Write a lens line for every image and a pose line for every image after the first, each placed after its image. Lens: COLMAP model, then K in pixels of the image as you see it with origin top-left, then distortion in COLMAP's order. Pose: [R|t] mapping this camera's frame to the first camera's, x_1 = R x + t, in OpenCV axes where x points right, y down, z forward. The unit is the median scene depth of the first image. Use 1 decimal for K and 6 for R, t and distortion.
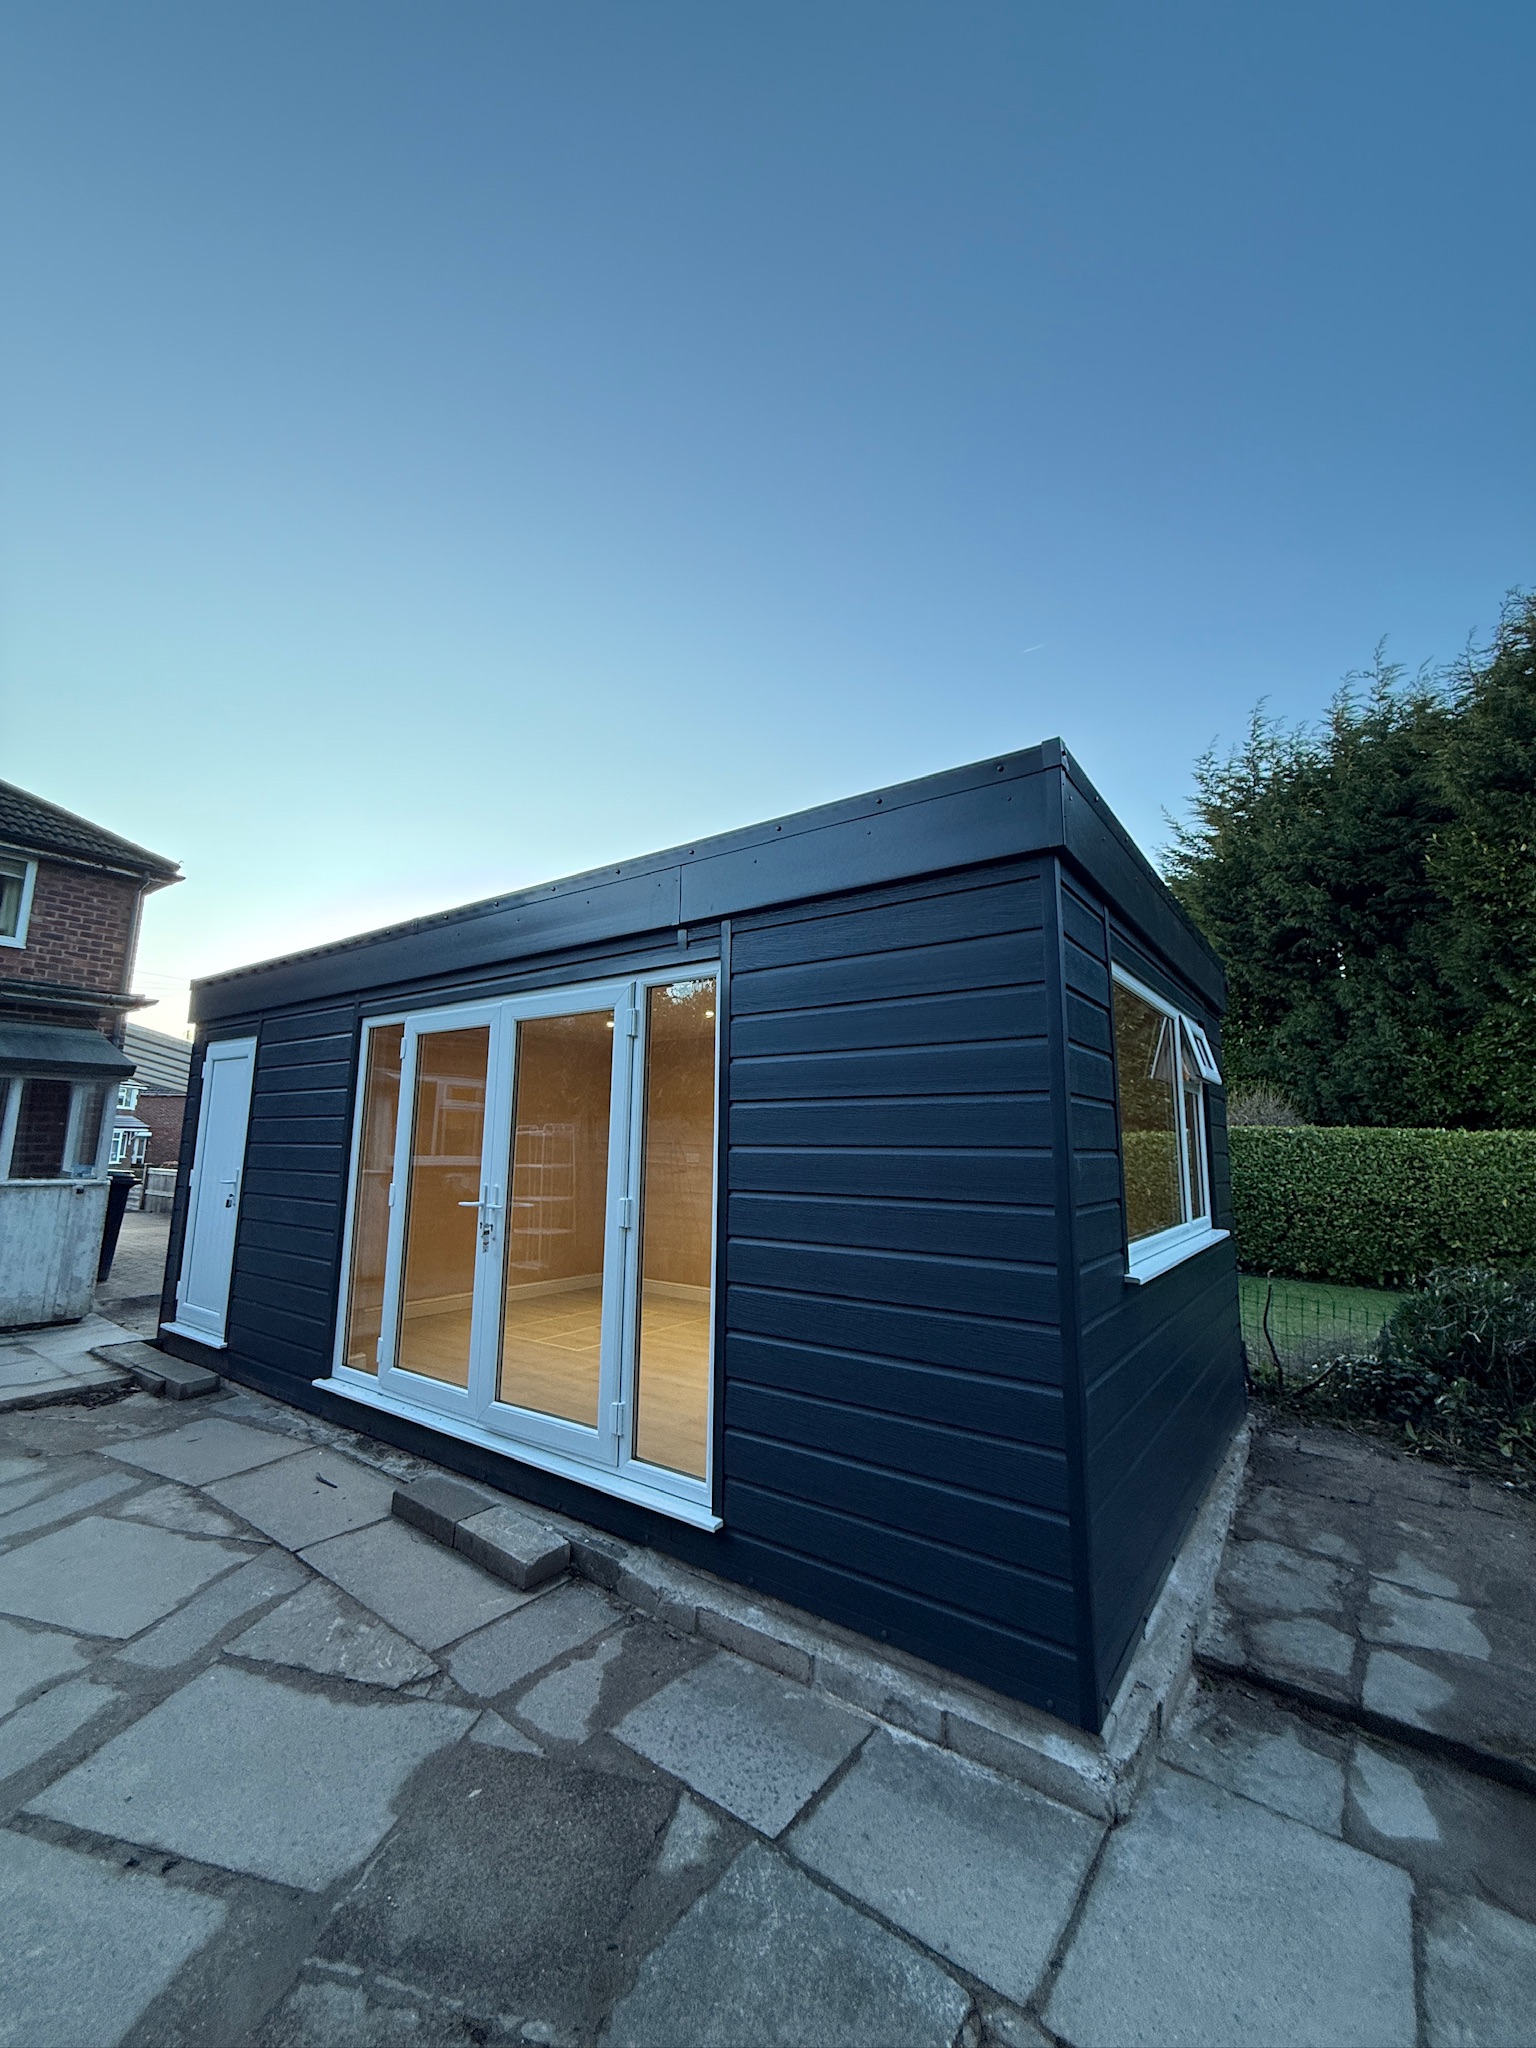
lens RADIAL K [[815.2, 0, 768.0], [0, 815.2, 1024.0], [0, 0, 1]] dist [-0.000615, 0.000018]
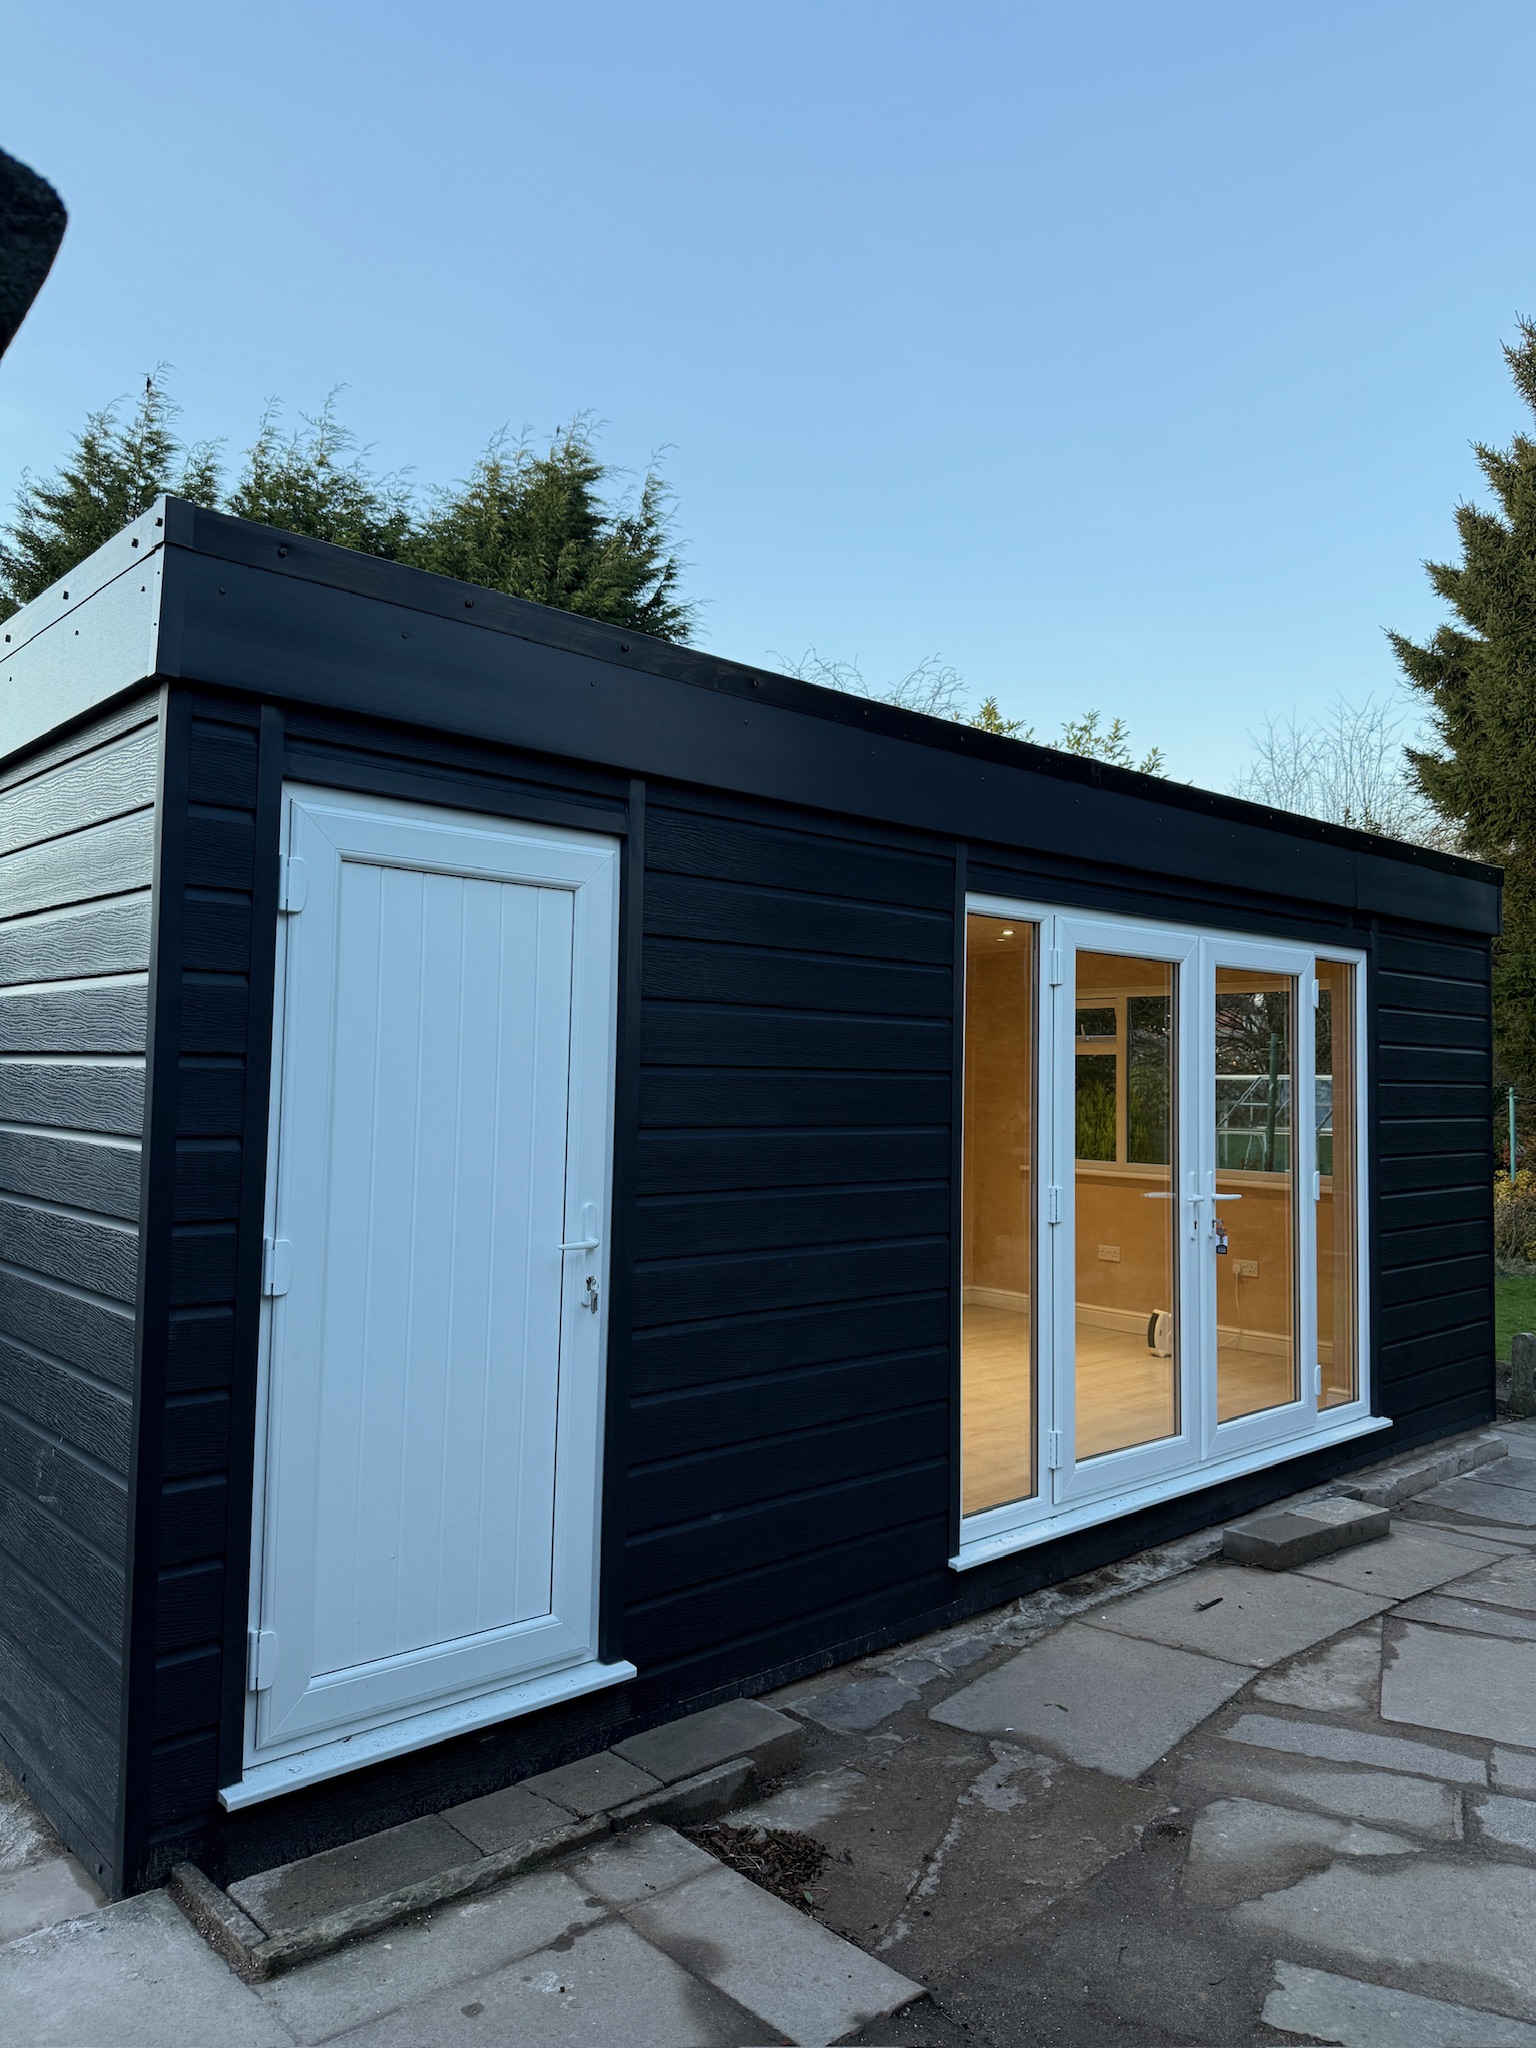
lens RADIAL K [[1449.2, 0, 768.0], [0, 1449.2, 1024.0], [0, 0, 1]] dist [-0.001930, -0.003172]
pose [[0.197581, 0.029377, 0.979846, -1.781204], [-0.163039, 0.986614, 0.003296, 0.119148], [-0.966633, -0.160404, 0.199726, 1.147136]]
